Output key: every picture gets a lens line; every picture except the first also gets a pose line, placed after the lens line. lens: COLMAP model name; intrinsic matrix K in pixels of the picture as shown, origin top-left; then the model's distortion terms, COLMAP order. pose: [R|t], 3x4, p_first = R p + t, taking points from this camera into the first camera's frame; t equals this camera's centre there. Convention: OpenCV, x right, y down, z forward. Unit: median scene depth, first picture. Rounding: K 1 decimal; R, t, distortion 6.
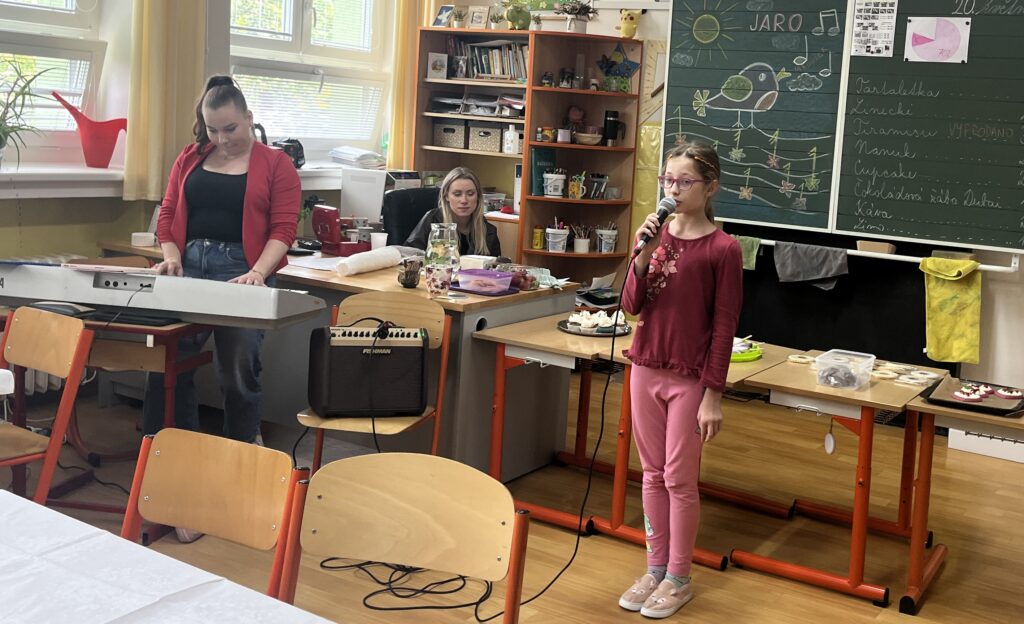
lens RADIAL K [[1102.3, 0, 639.7], [0, 1102.3, 224.1], [0, 0, 1]] dist [0.045074, 0.000000]
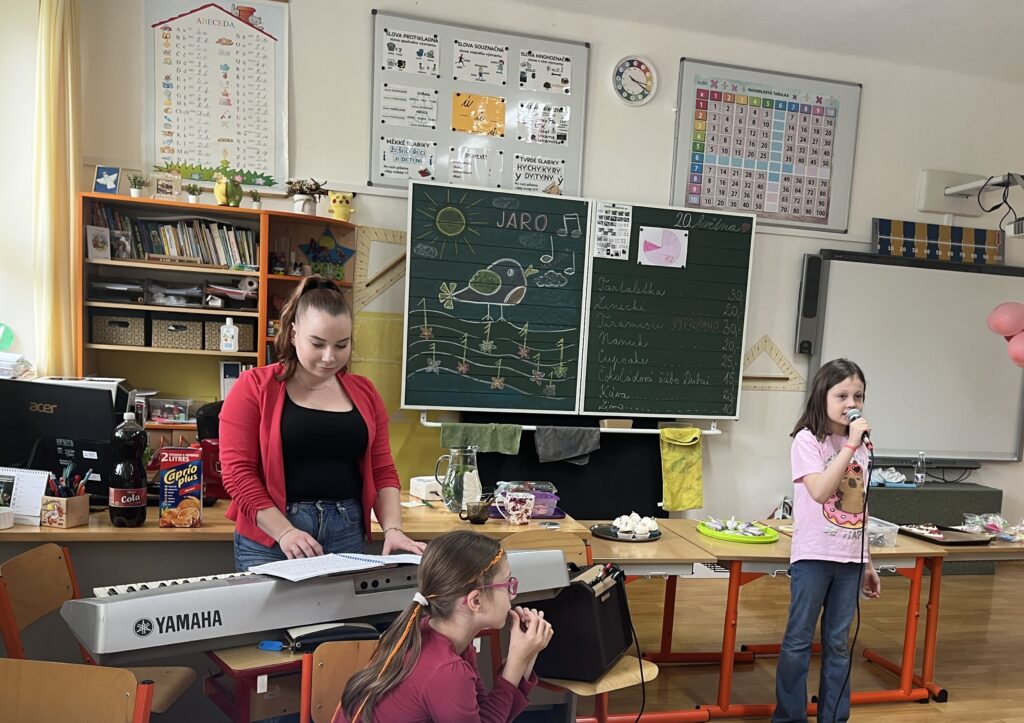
lens RADIAL K [[984.4, 0, 577.1], [0, 984.4, 446.7], [0, 0, 1]] dist [0.037894, 0.000000]
pose [[0.701939, -0.108972, 0.703851, -0.549707], [0.050299, 0.993343, 0.103630, -0.064817], [-0.710459, -0.037339, 0.702748, 0.296188]]
